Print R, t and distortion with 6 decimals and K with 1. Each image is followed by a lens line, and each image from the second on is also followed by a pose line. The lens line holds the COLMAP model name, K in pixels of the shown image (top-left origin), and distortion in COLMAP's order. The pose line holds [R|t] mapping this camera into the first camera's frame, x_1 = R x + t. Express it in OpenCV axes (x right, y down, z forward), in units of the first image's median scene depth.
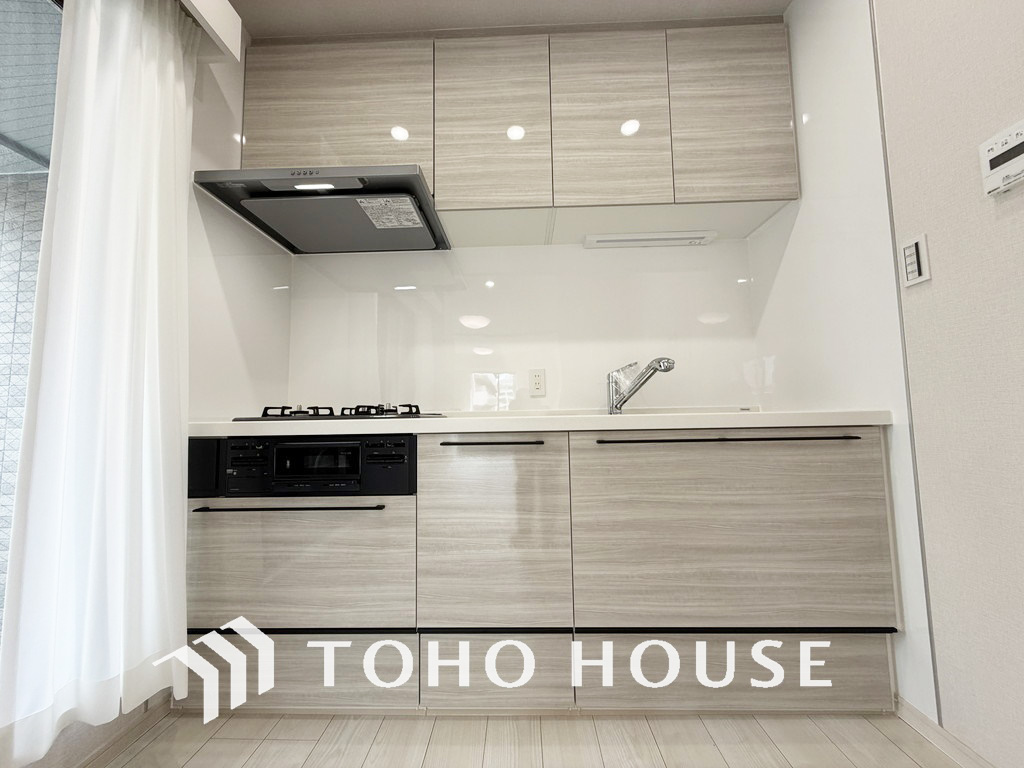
lens RADIAL K [[409.8, 0, 508.4], [0, 409.8, 382.9], [0, 0, 1]] dist [0.001249, 0.000556]
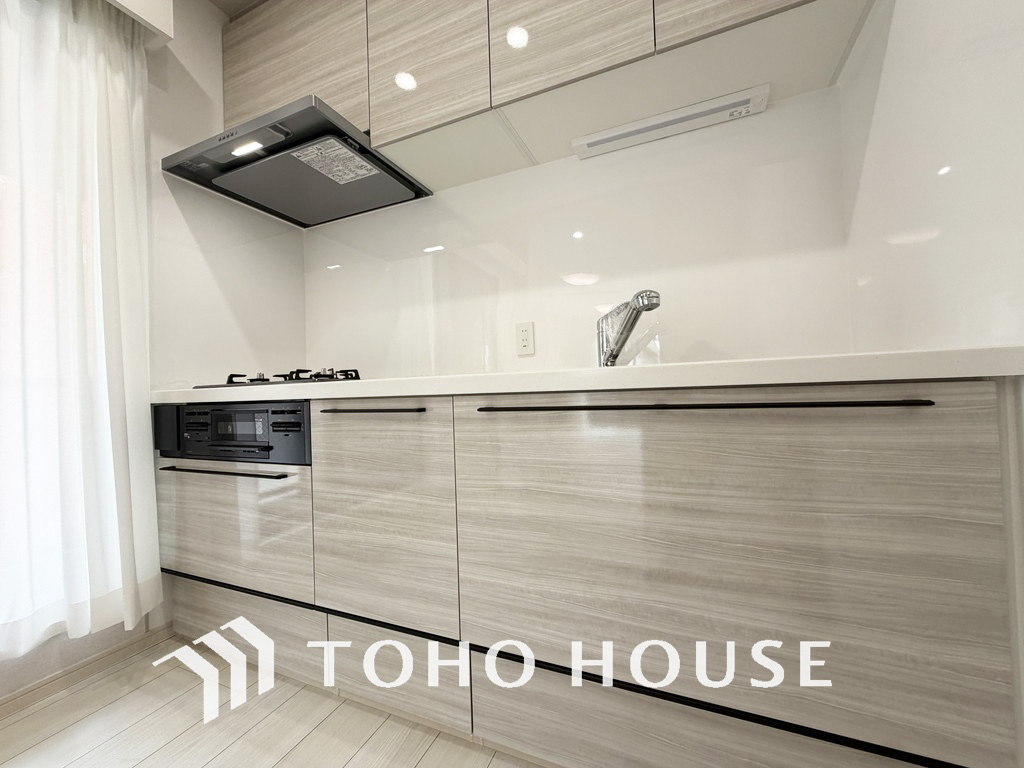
lens RADIAL K [[409.8, 0, 508.4], [0, 409.8, 382.9], [0, 0, 1]] dist [0.001249, 0.000556]
pose [[0.928559, -0.019964, -0.370648, 0.533724], [0.047822, 0.996665, 0.066122, 0.048424], [0.368092, -0.079123, 0.926417, 0.327114]]
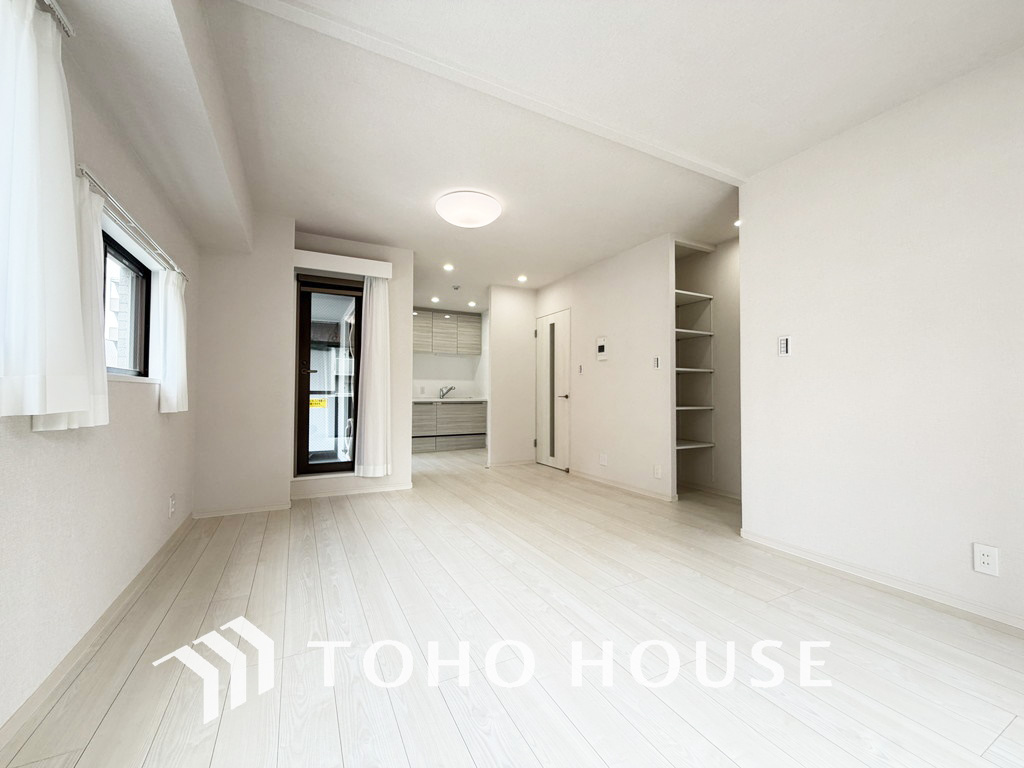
lens RADIAL K [[409.8, 0, 508.4], [0, 409.8, 382.9], [0, 0, 1]] dist [0.001249, 0.000556]
pose [[0.872877, 0.029321, 0.487058, -1.716780], [-0.056728, 0.997522, 0.041613, -0.422587], [-0.484631, -0.063953, 0.872378, -4.291870]]
